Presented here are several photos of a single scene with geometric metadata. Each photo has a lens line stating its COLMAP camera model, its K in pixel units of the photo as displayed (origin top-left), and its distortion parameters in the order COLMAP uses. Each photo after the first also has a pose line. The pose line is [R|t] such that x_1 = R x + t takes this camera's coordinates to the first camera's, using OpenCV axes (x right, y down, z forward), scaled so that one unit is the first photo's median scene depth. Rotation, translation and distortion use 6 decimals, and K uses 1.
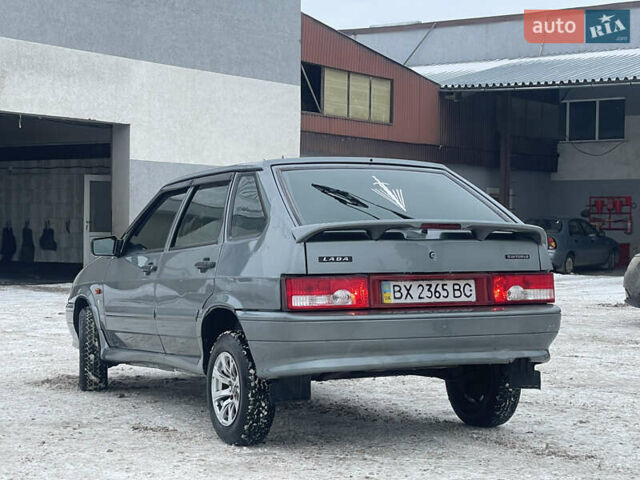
lens RADIAL K [[1315.1, 0, 319.9], [0, 1315.1, 239.5], [0, 0, 1]] dist [0.081467, 0.000000]
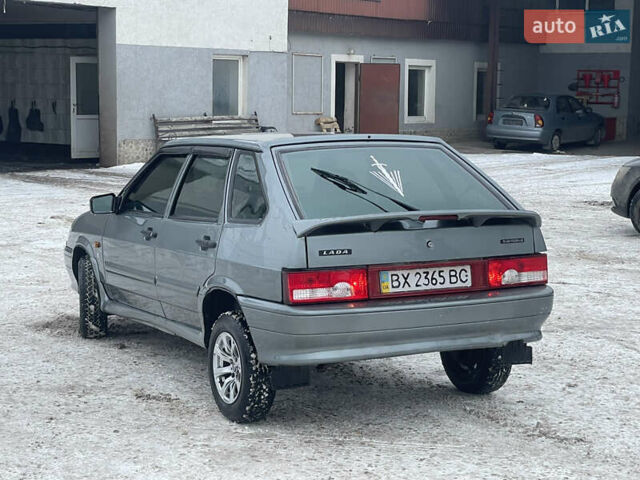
lens RADIAL K [[1315.1, 0, 319.1], [0, 1315.1, 234.9], [0, 0, 1]] dist [0.081467, 0.000000]
pose [[0.999934, 0.001464, 0.011377, -0.011789], [-0.002683, 0.994160, 0.107881, -0.103259], [-0.011152, -0.107904, 0.994099, -0.013513]]
